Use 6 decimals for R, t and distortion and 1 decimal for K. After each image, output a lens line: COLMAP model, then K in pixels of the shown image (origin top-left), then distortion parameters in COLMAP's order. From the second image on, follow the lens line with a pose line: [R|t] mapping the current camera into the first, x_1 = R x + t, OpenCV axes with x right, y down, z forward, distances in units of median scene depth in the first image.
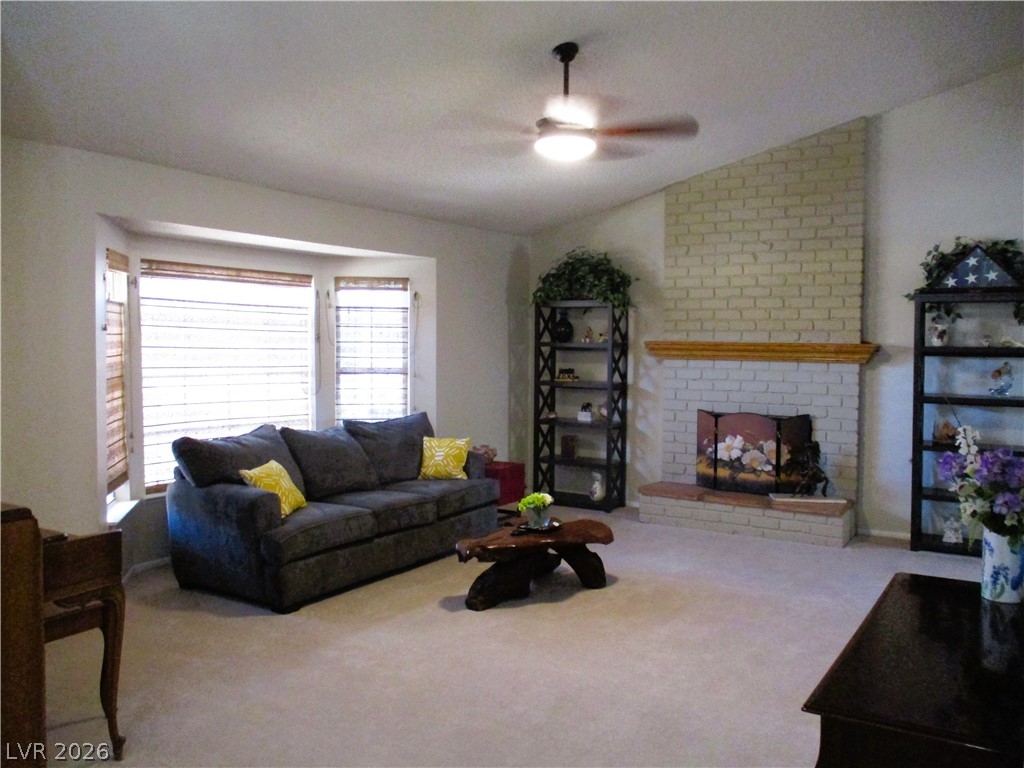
lens RADIAL K [[901.6, 0, 512.6], [0, 901.6, 382.0], [0, 0, 1]] dist [-0.018882, -0.000951]
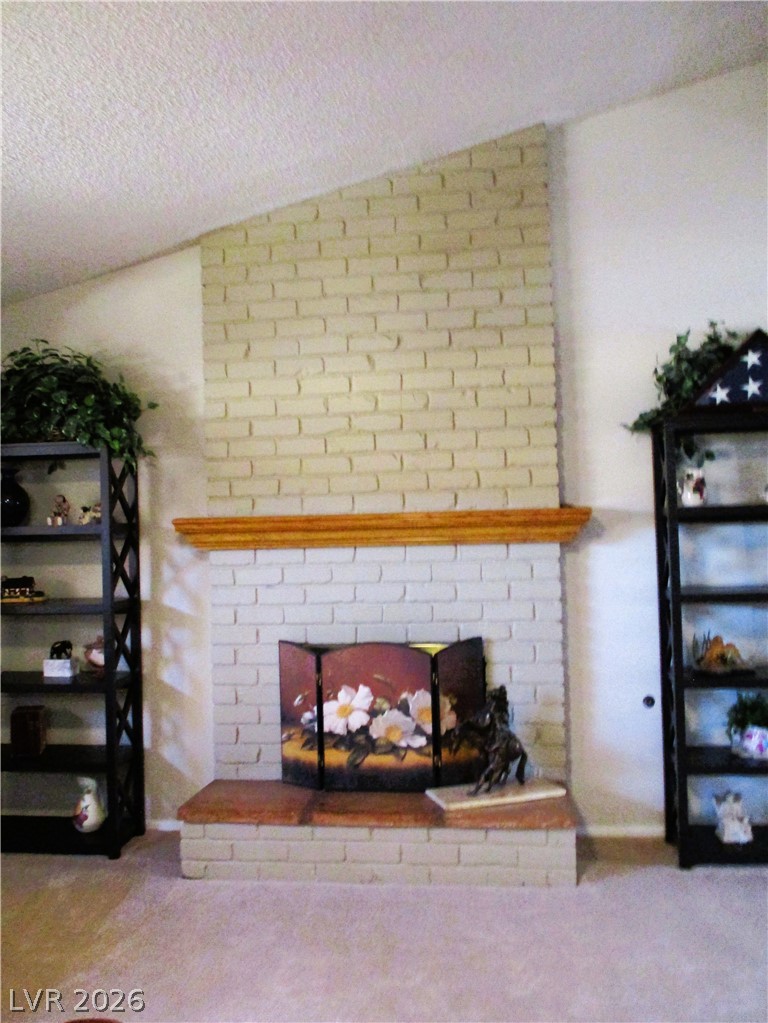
lens RADIAL K [[900.7, 0, 381.7], [0, 900.7, 500.7], [0, 0, 1]] dist [-0.018882, -0.000951]
pose [[0.906435, -0.024689, 0.421623, 0.038920], [0.057053, 0.996297, -0.064318, -0.016401], [-0.418474, 0.082355, 0.904487, 0.522561]]
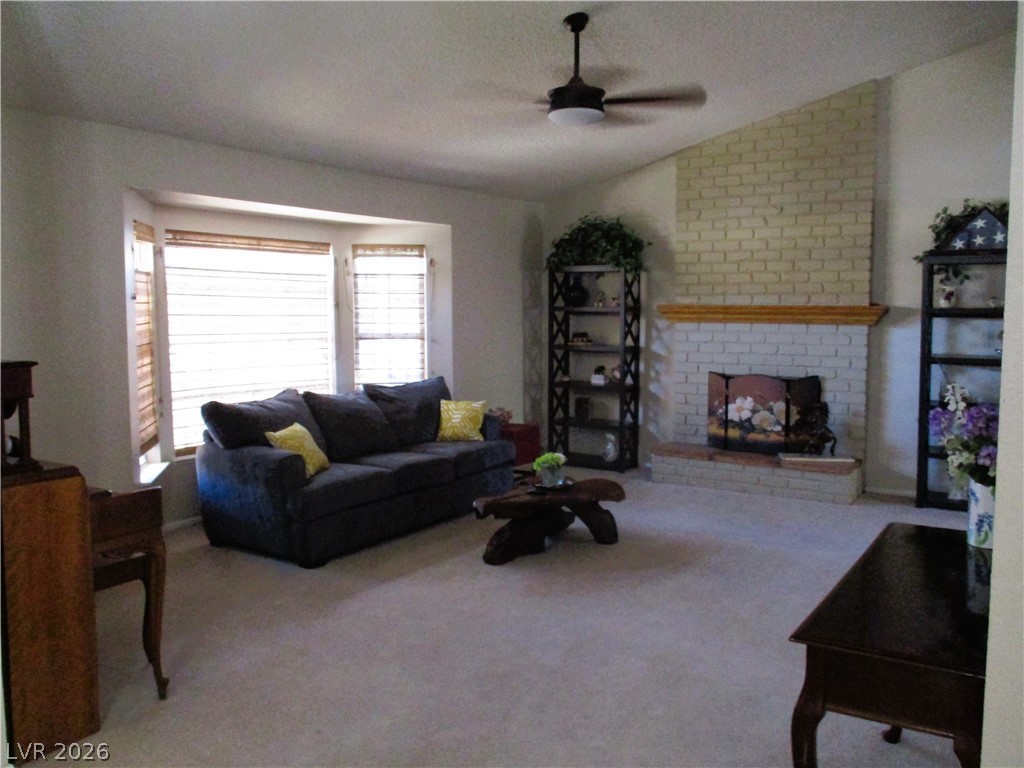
lens RADIAL K [[901.6, 0, 511.6], [0, 901.6, 383.7], [0, 0, 1]] dist [-0.018882, -0.000951]
pose [[0.999812, -0.006992, -0.018065, 0.000654], [0.007730, 0.999124, 0.041120, 0.000633], [0.017761, -0.041252, 0.998991, -0.025282]]
